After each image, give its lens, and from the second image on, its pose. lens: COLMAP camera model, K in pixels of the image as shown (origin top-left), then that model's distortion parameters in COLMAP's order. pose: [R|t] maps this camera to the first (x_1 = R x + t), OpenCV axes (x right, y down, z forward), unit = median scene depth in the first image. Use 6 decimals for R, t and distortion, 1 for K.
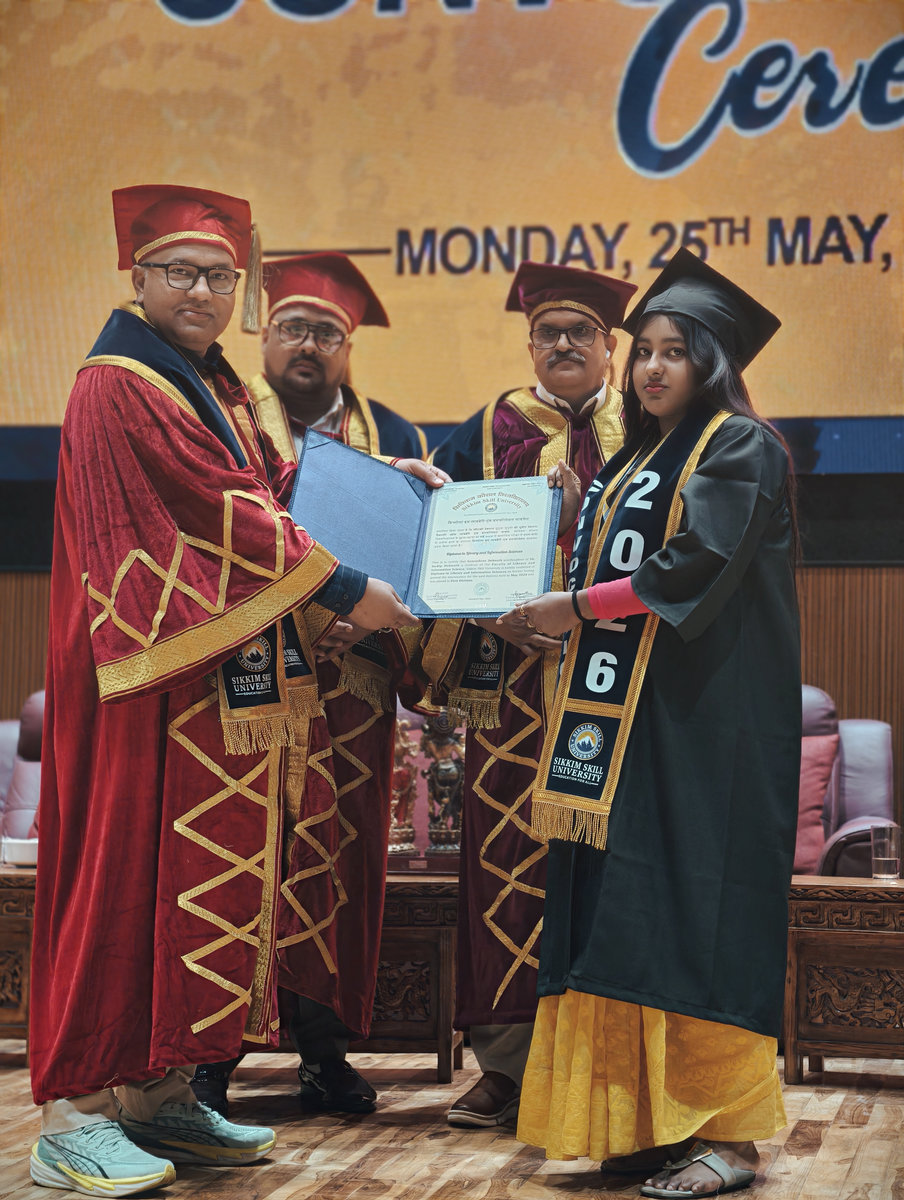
lens RADIAL K [[2915.9, 0, 443.8], [0, 2915.9, 599.4], [0, 0, 1]] dist [0.300543, 0.000000]
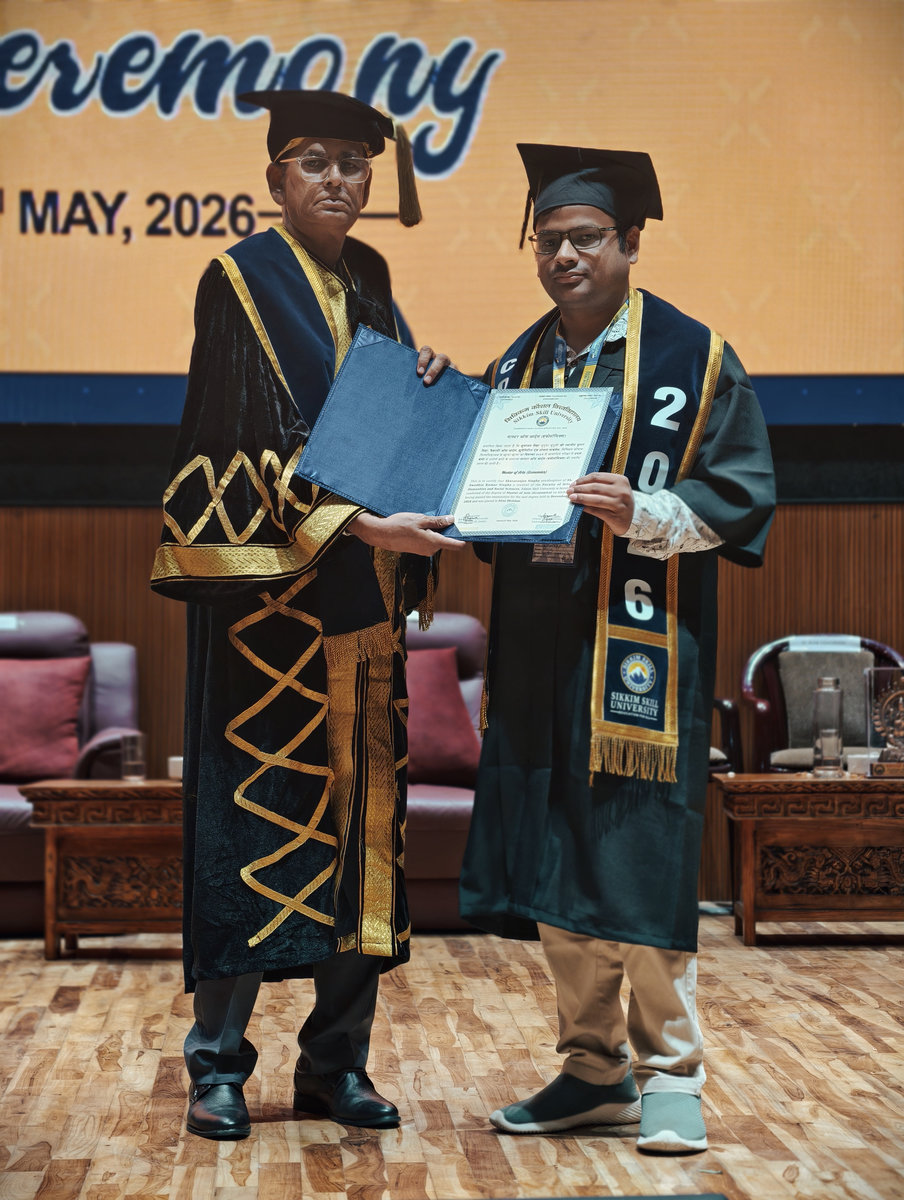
lens RADIAL K [[2915.9, 0, 440.3], [0, 2915.9, 592.3], [0, 0, 1]] dist [0.300543, 0.000000]
pose [[0.966053, -0.007729, 0.258229, -0.027333], [0.001672, 0.999719, 0.023666, -0.005186], [-0.258339, -0.022431, 0.965794, -0.127454]]
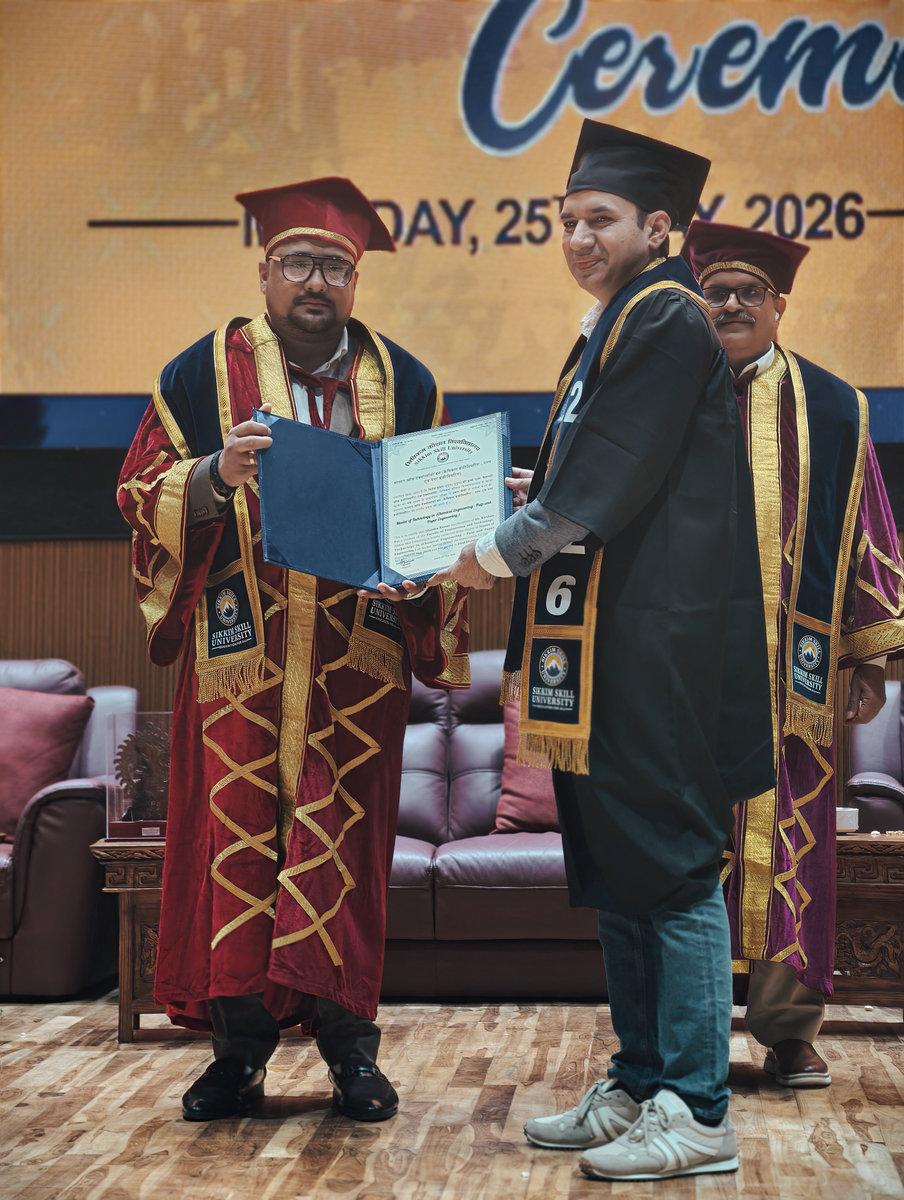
lens RADIAL K [[2915.9, 0, 444.4], [0, 2915.9, 598.1], [0, 0, 1]] dist [0.300543, 0.000000]
pose [[0.991242, -0.004932, 0.131966, -0.093061], [0.003810, 0.999954, 0.008757, 0.002154], [-0.132003, -0.008177, 0.991216, -0.015419]]
